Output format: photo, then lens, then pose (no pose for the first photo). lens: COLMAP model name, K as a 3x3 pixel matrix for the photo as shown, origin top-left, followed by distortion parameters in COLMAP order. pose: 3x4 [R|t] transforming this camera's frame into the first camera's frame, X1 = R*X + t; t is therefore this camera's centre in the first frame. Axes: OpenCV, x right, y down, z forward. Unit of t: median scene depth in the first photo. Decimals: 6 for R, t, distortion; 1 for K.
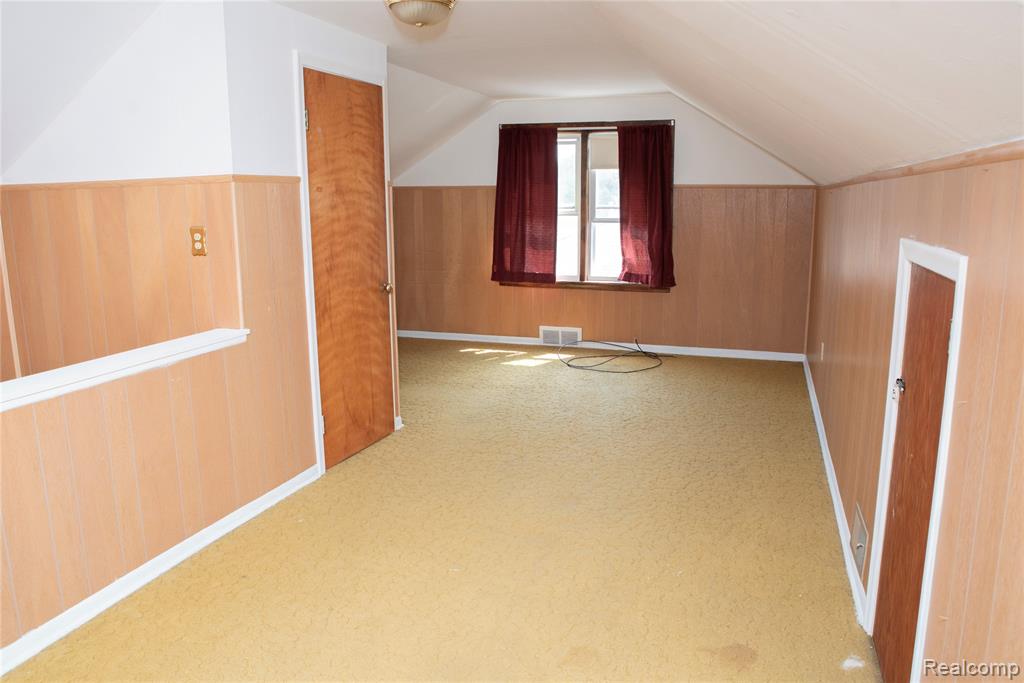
lens RADIAL K [[734.7, 0, 512.0], [0, 734.7, 341.5], [0, 0, 1]] dist [-0.125380, 0.083460]
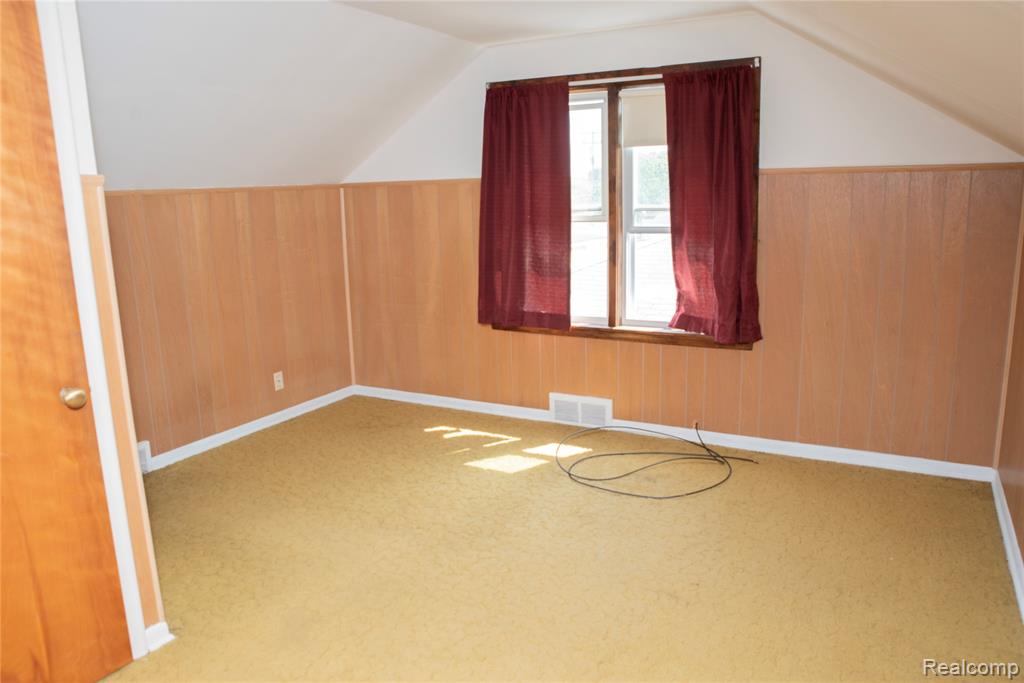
lens RADIAL K [[734.7, 0, 512.0], [0, 734.7, 341.5], [0, 0, 1]] dist [-0.125380, 0.083460]
pose [[0.983737, 0.015033, -0.178987, 0.126960], [-0.014052, 0.999878, 0.006750, -0.074561], [0.179066, -0.004126, 0.983828, 0.375423]]
